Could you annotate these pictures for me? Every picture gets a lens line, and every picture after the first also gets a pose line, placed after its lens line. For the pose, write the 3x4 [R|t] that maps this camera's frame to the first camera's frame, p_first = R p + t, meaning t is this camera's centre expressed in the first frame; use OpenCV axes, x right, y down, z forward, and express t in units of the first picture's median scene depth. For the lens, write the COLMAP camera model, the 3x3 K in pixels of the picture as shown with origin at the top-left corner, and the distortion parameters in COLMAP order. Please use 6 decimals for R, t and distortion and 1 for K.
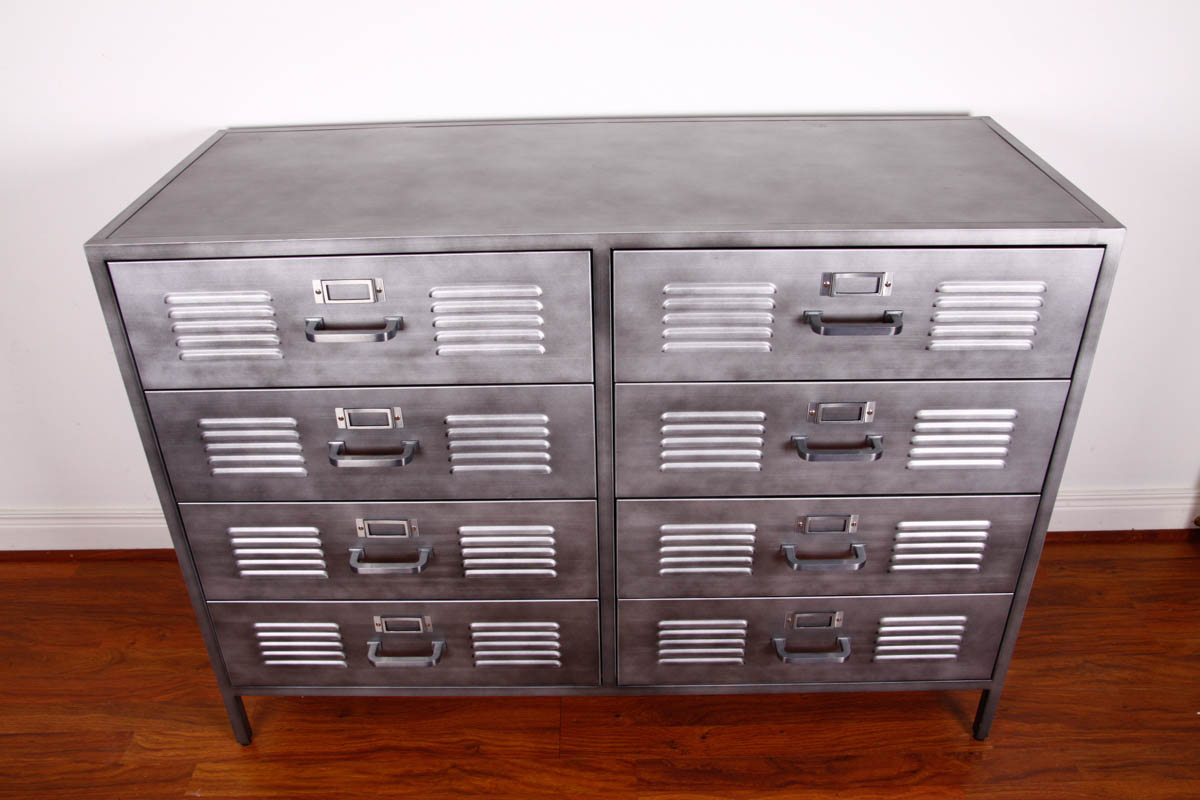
lens RADIAL K [[961.2, 0, 602.0], [0, 961.2, 393.5], [0, 0, 1]] dist [-0.066038, 0.058763]
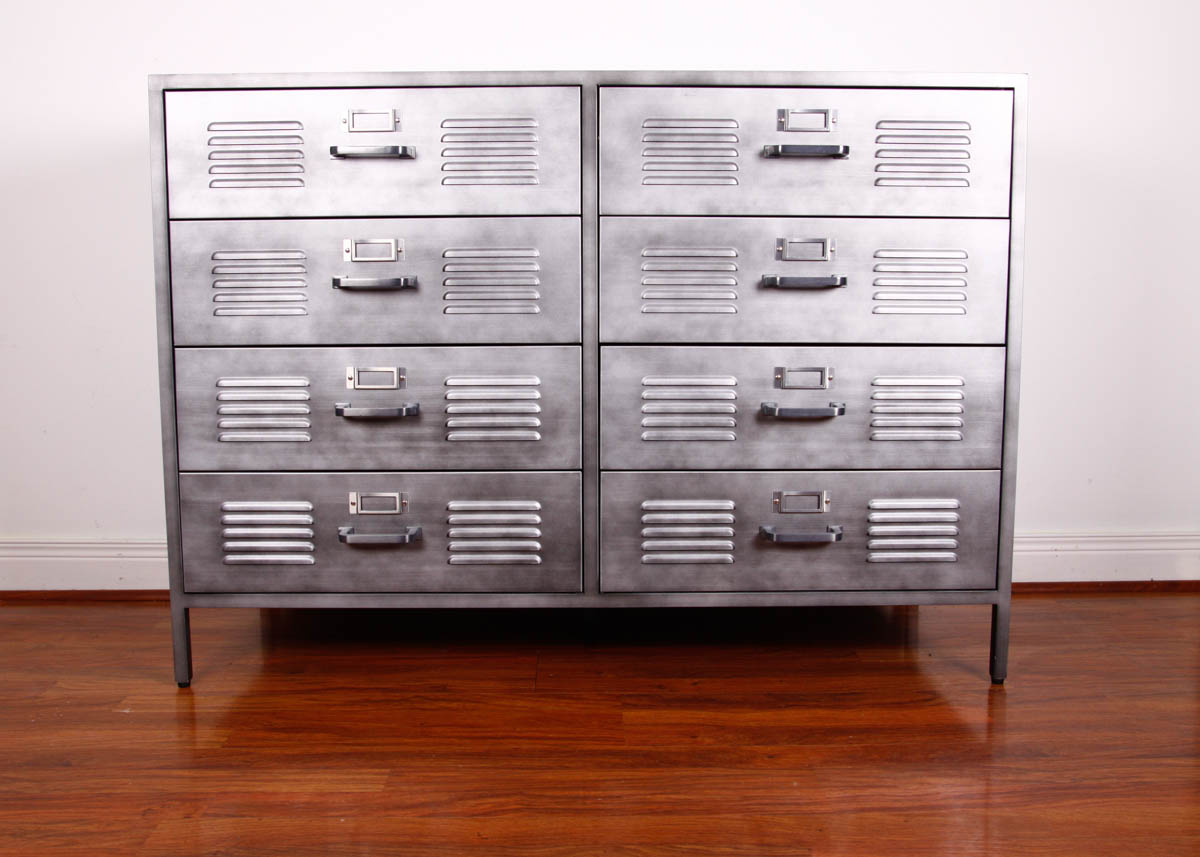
lens RADIAL K [[1131.4, 0, 598.0], [0, 1131.4, 423.6], [0, 0, 1]] dist [-0.035711, 0.000000]
pose [[0.999778, 0.012382, 0.017056, -0.007114], [-0.004383, 0.913683, -0.406404, 0.638961], [-0.020616, 0.406239, 0.913534, -0.084578]]
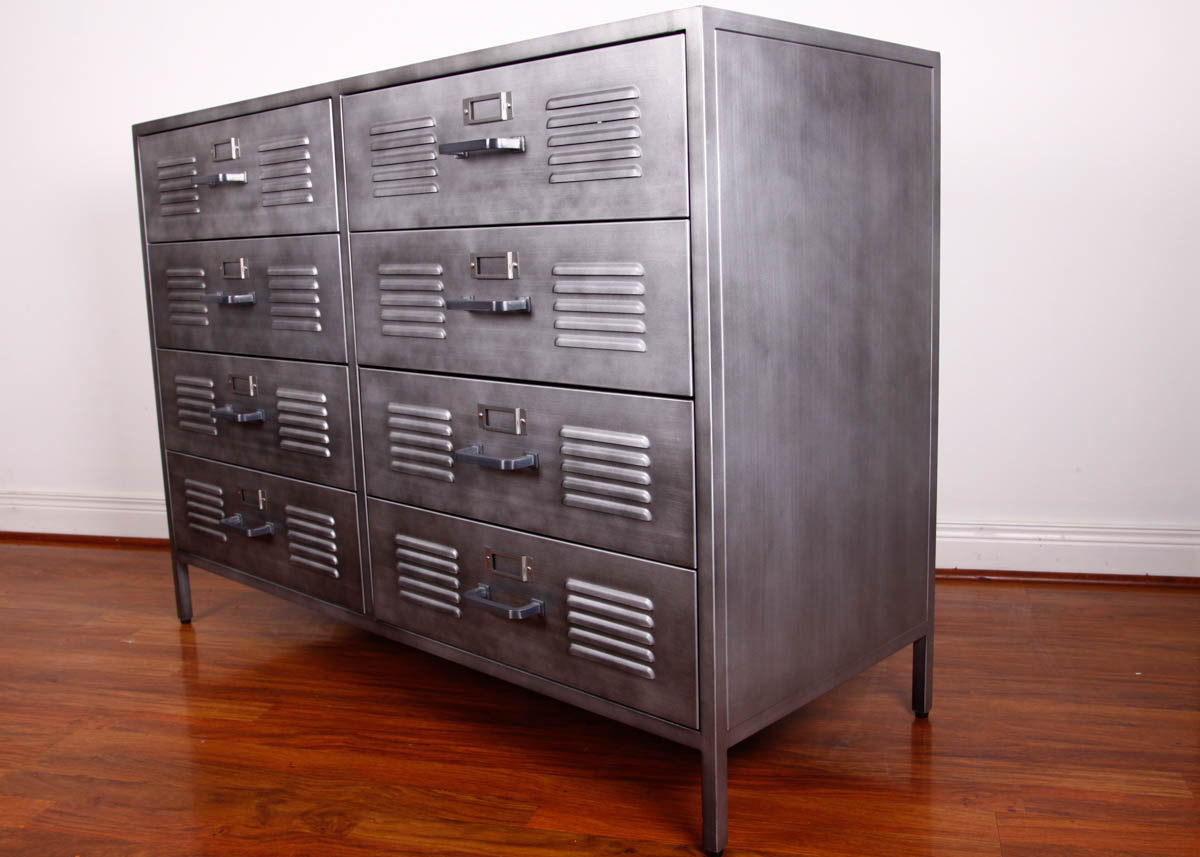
lens RADIAL K [[1131.4, 0, 595.1], [0, 1131.4, 420.9], [0, 0, 1]] dist [-0.035711, 0.000000]
pose [[0.726654, 0.102757, -0.679276, 0.931574], [-0.328926, 0.920095, -0.212682, 0.308369], [0.603144, 0.377977, 0.702389, 0.315380]]
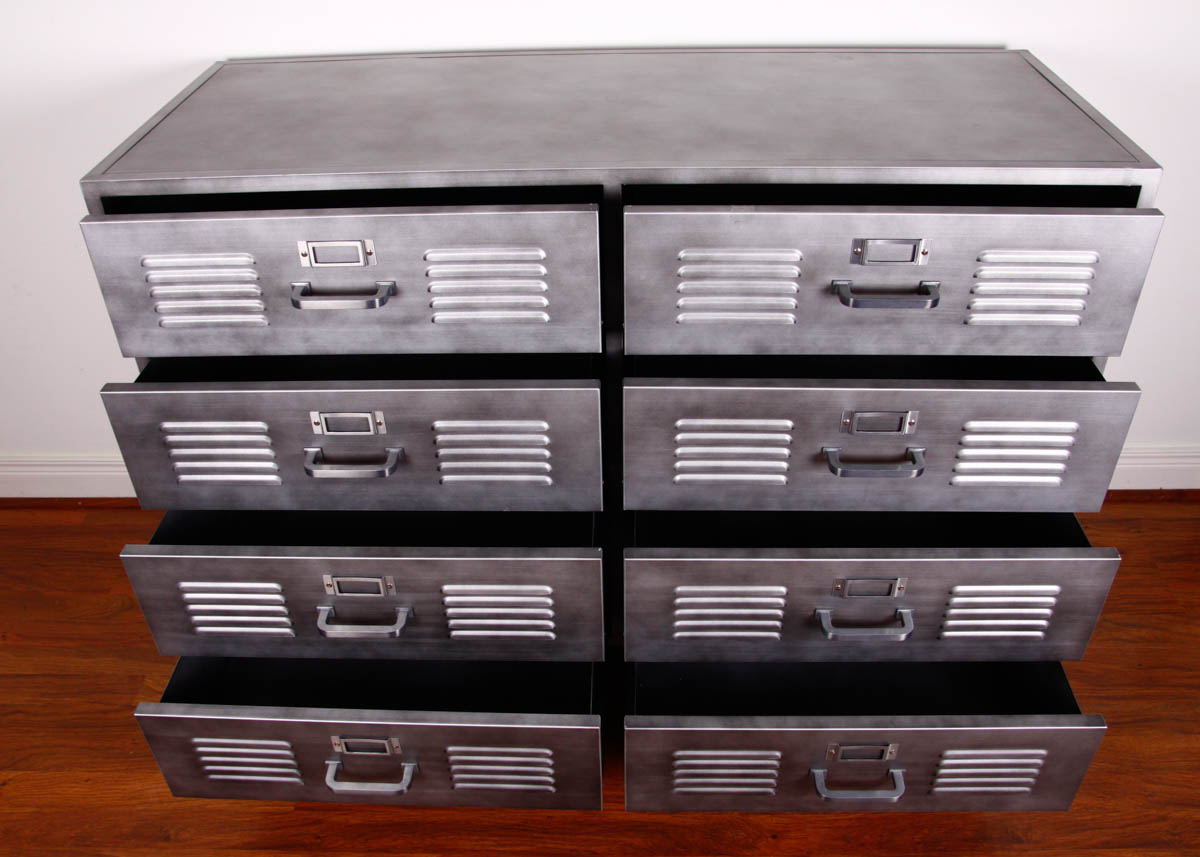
lens RADIAL K [[985.3, 0, 599.9], [0, 985.3, 420.6], [0, 0, 1]] dist [-0.071589, 0.014410]
pose [[0.999920, 0.003073, -0.012307, 0.002397], [-0.001971, 0.996070, 0.088542, -0.052859], [0.012530, -0.088511, 0.995996, 0.082586]]
